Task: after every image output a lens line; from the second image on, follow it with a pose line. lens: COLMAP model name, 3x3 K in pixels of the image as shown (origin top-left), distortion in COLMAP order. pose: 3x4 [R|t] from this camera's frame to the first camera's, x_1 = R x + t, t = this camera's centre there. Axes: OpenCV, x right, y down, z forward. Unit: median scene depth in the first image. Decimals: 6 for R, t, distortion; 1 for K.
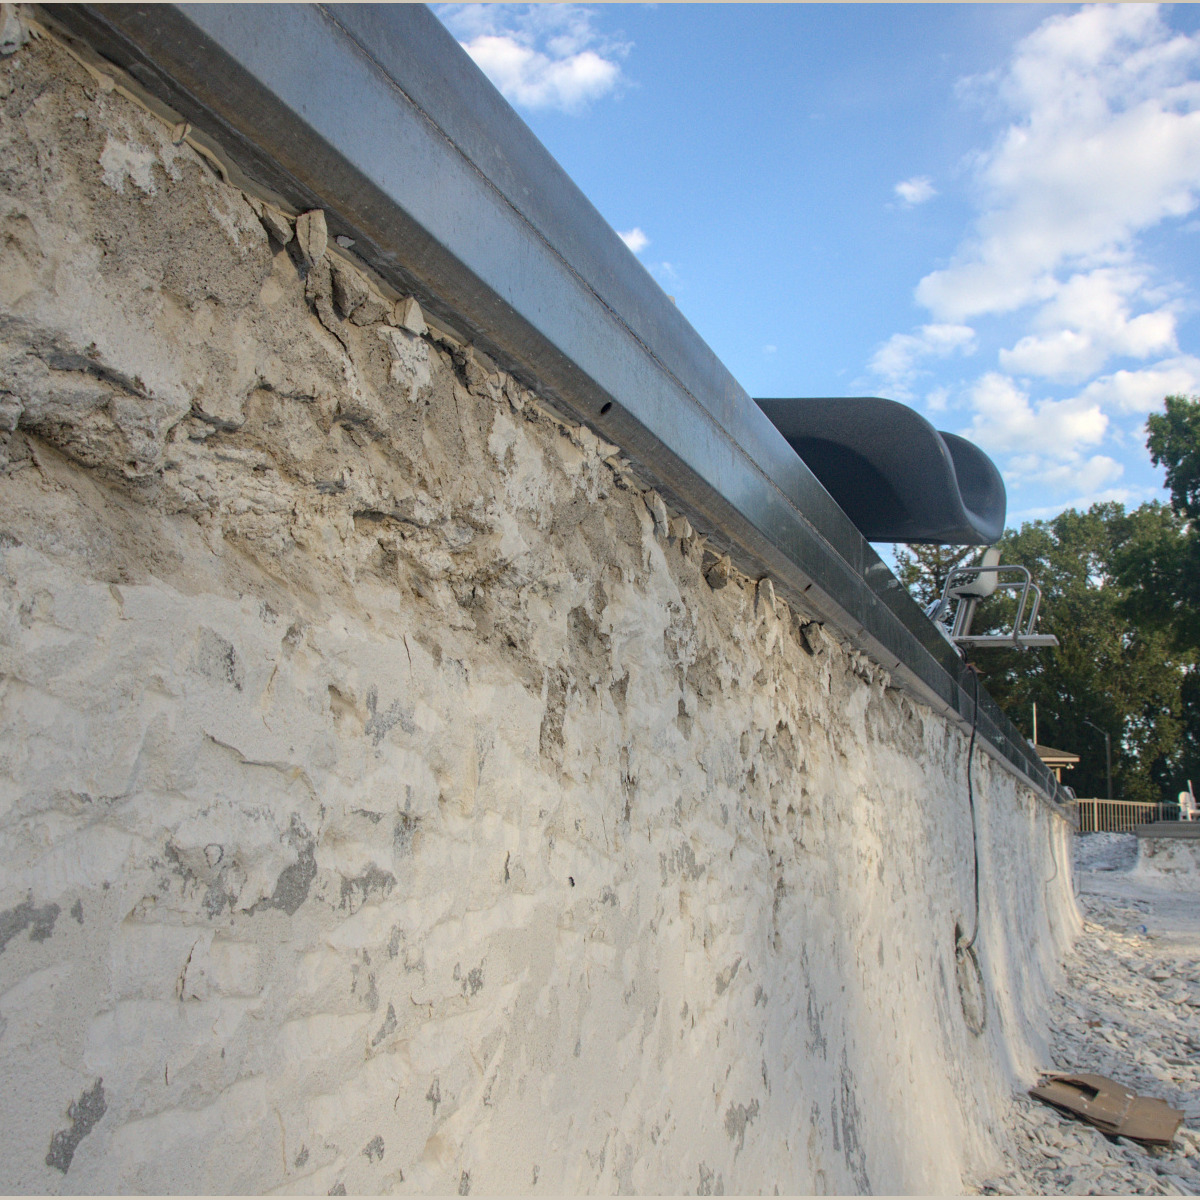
lens RADIAL K [[1431.7, 0, 600.0], [0, 1431.7, 600.0], [0, 0, 1]] dist [-0.149192, 0.176230]
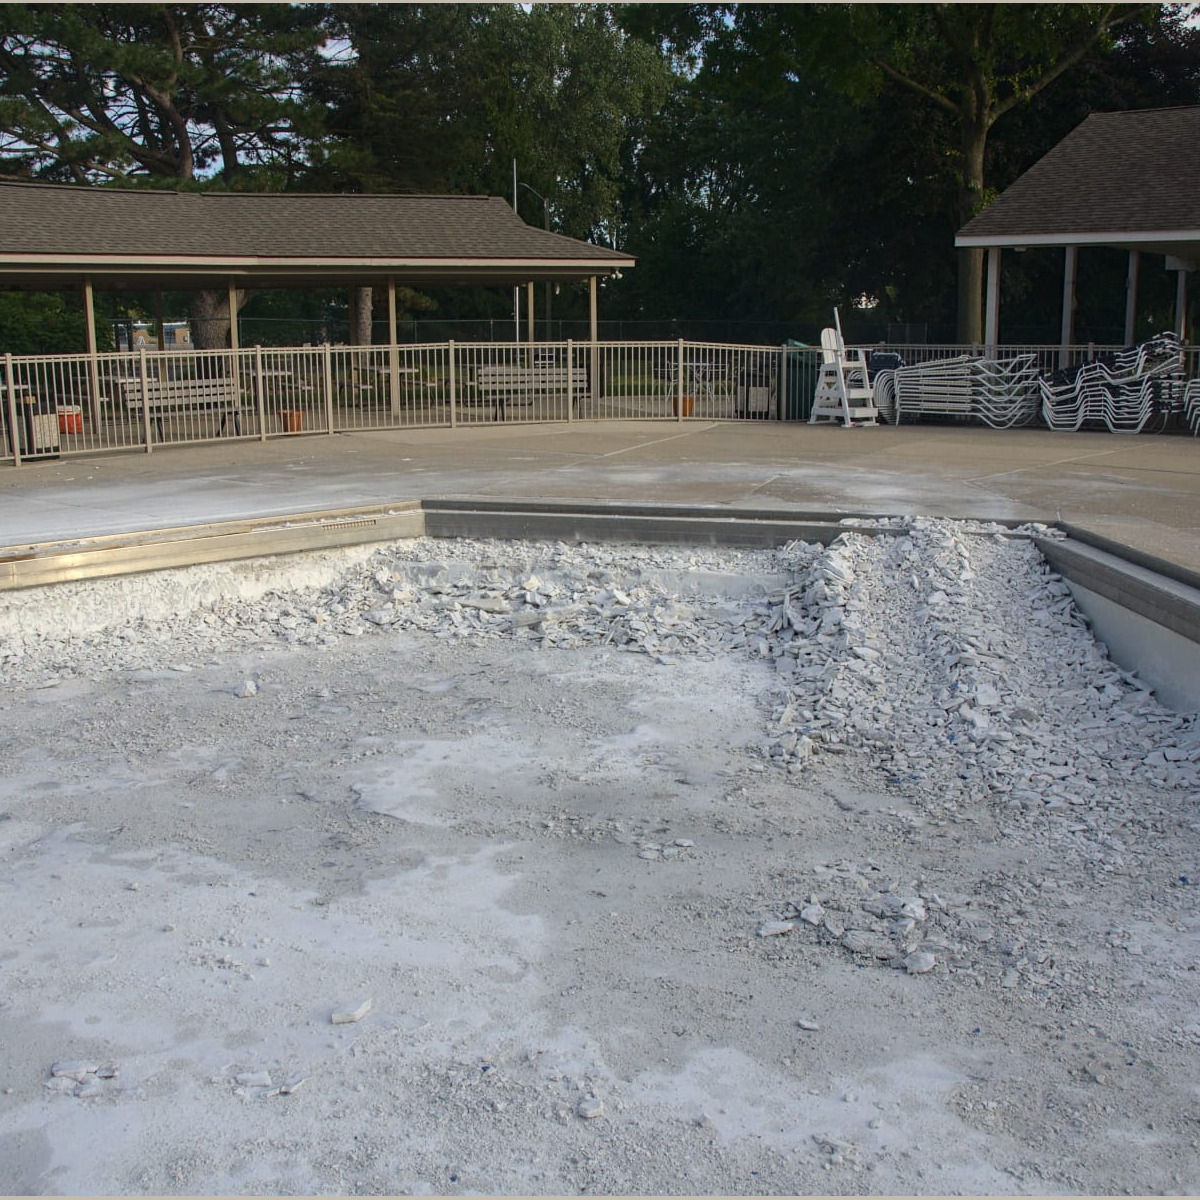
lens RADIAL K [[1431.7, 0, 600.0], [0, 1431.7, 600.0], [0, 0, 1]] dist [-0.149192, 0.176230]
pose [[0.910305, -0.108877, 0.399362, 0.161533], [-0.046382, 0.931884, 0.359778, 0.066466], [-0.411331, -0.346031, 0.843249, 0.935442]]
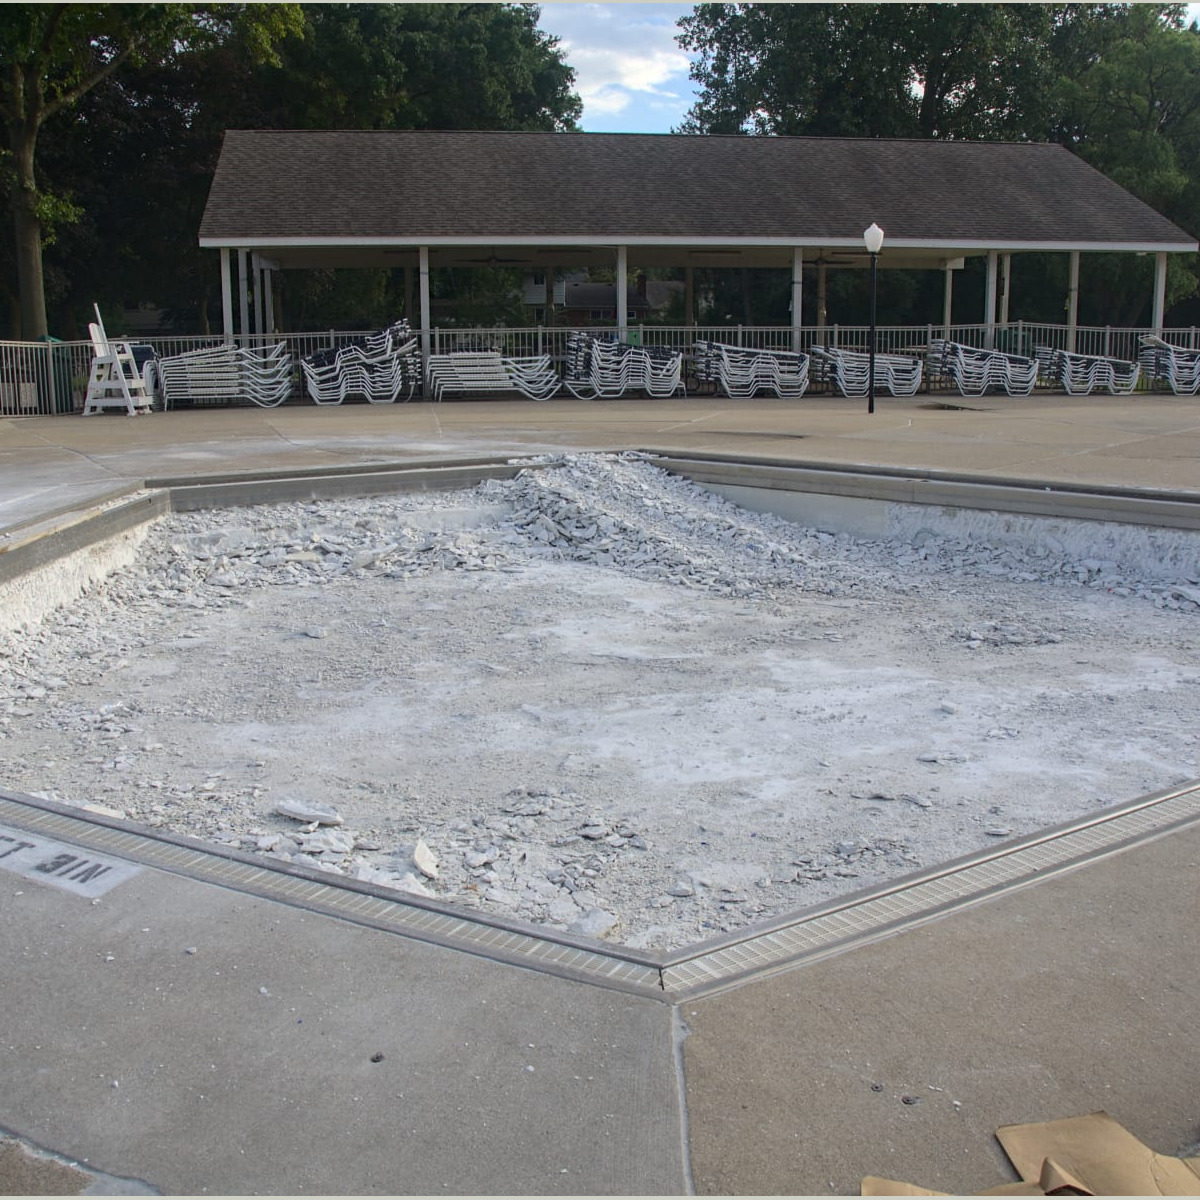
lens RADIAL K [[1431.7, 0, 600.0], [0, 1431.7, 600.0], [0, 0, 1]] dist [-0.149192, 0.176230]
pose [[0.316597, -0.212201, 0.924520, -0.176204], [-0.158486, 0.949122, 0.272120, 0.094790], [-0.935226, -0.232676, 0.266859, 1.115593]]
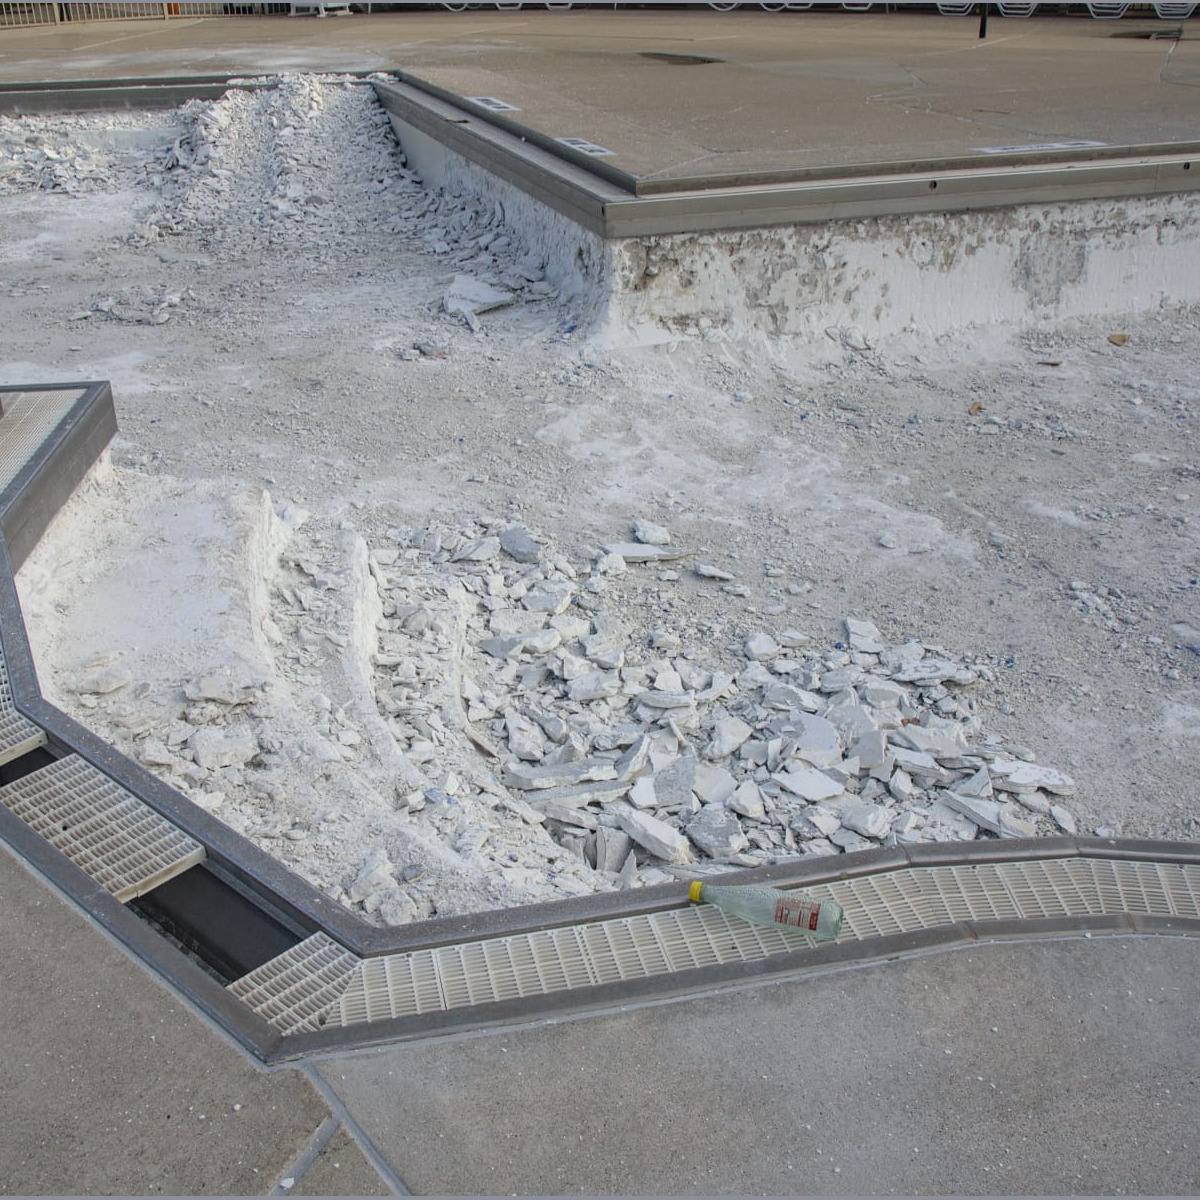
lens RADIAL K [[1431.7, 0, 600.0], [0, 1431.7, 600.0], [0, 0, 1]] dist [-0.149192, 0.176230]
pose [[0.764858, -0.319107, 0.559611, 0.148996], [-0.078260, 0.816230, 0.572401, 0.036702], [-0.639428, -0.481601, 0.599327, 0.739711]]
